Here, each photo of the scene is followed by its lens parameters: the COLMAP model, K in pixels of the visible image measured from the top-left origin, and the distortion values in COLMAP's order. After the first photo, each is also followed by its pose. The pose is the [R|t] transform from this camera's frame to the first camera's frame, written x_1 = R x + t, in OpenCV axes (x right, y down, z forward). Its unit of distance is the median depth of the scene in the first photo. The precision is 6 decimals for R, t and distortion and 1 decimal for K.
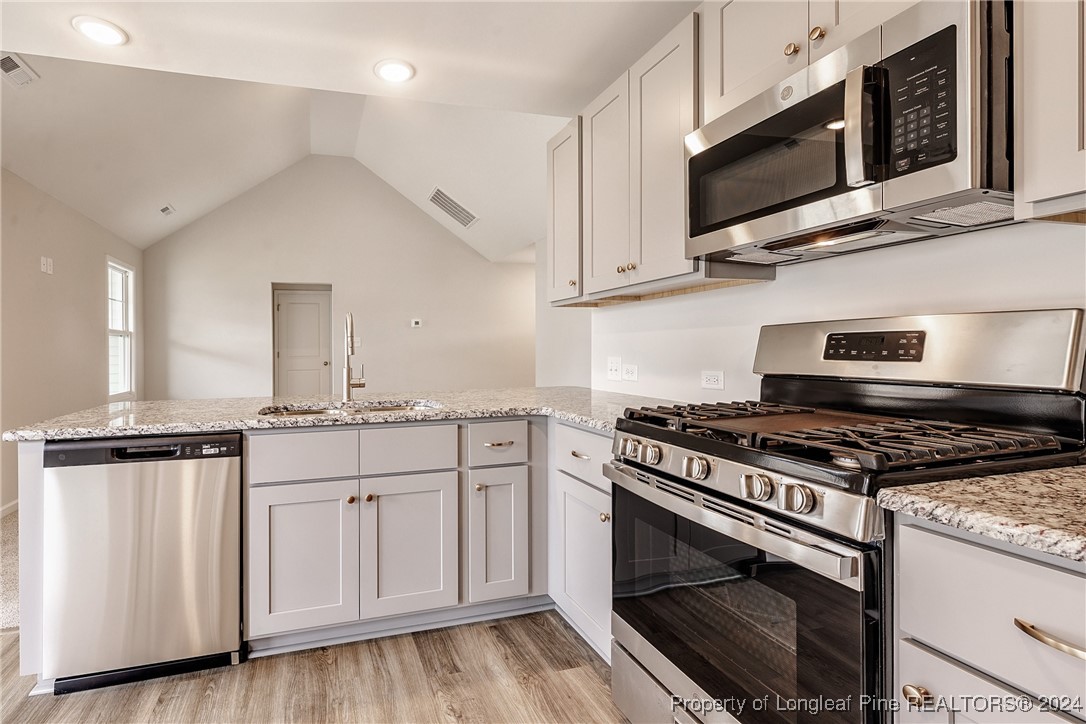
lens RADIAL K [[509.5, 0, 542.4], [0, 509.5, 351.3], [0, 0, 1]] dist [0.001006, 0.000016]
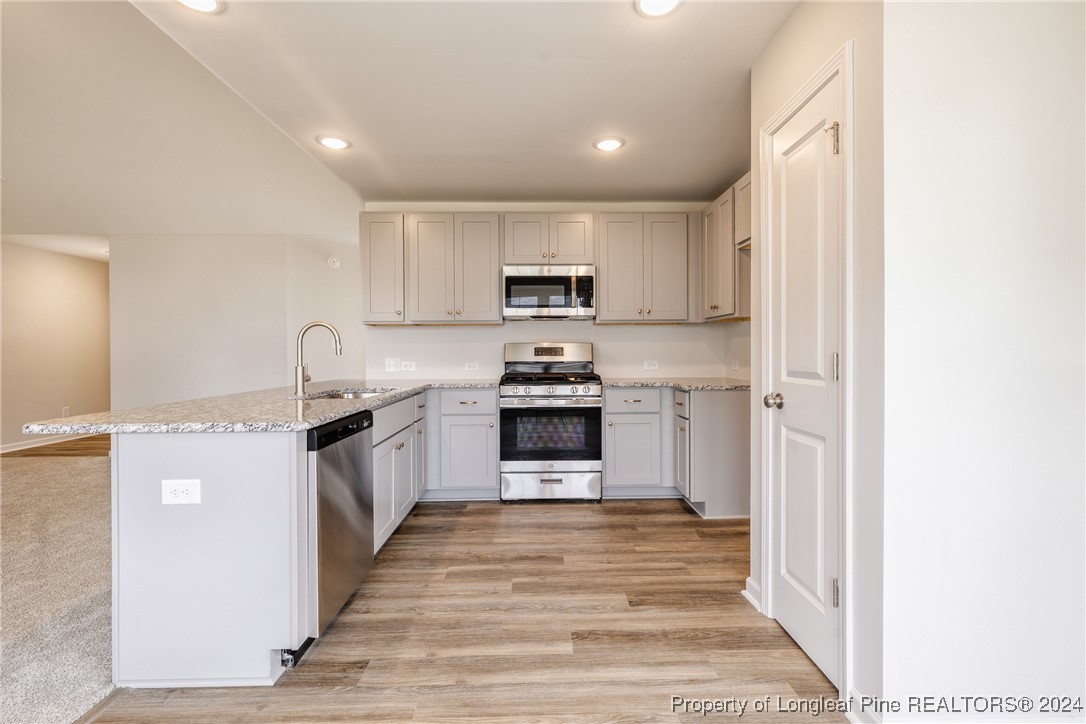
lens RADIAL K [[464.7, 0, 544.8], [0, 464.7, 352.4], [0, 0, 1]] dist [0.001882, -0.000057]
pose [[0.257061, 0.001081, 0.966395, -1.790240], [0.002578, 0.999995, -0.001804, 0.001821], [-0.966392, 0.002956, 0.257057, 0.221460]]
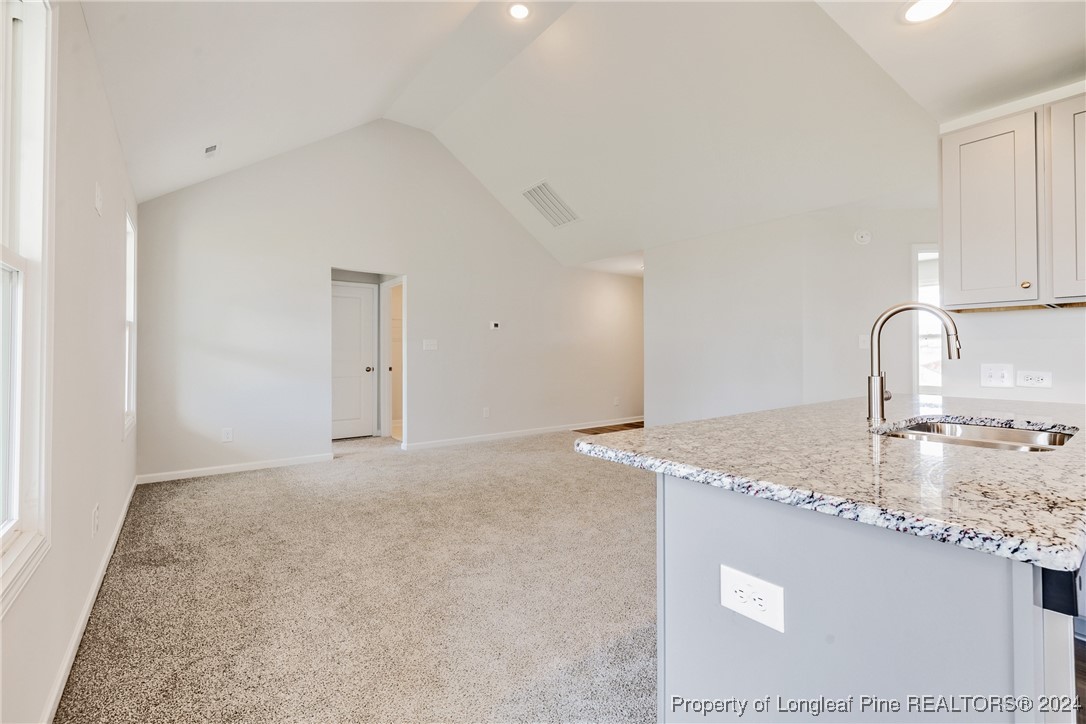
lens RADIAL K [[464.7, 0, 544.8], [0, 464.7, 352.4], [0, 0, 1]] dist [0.001882, -0.000057]
pose [[0.937471, 0.005921, 0.348013, -1.510048], [-0.004790, 0.999980, -0.004110, 0.001094], [-0.348031, 0.002186, 0.937481, 0.703534]]
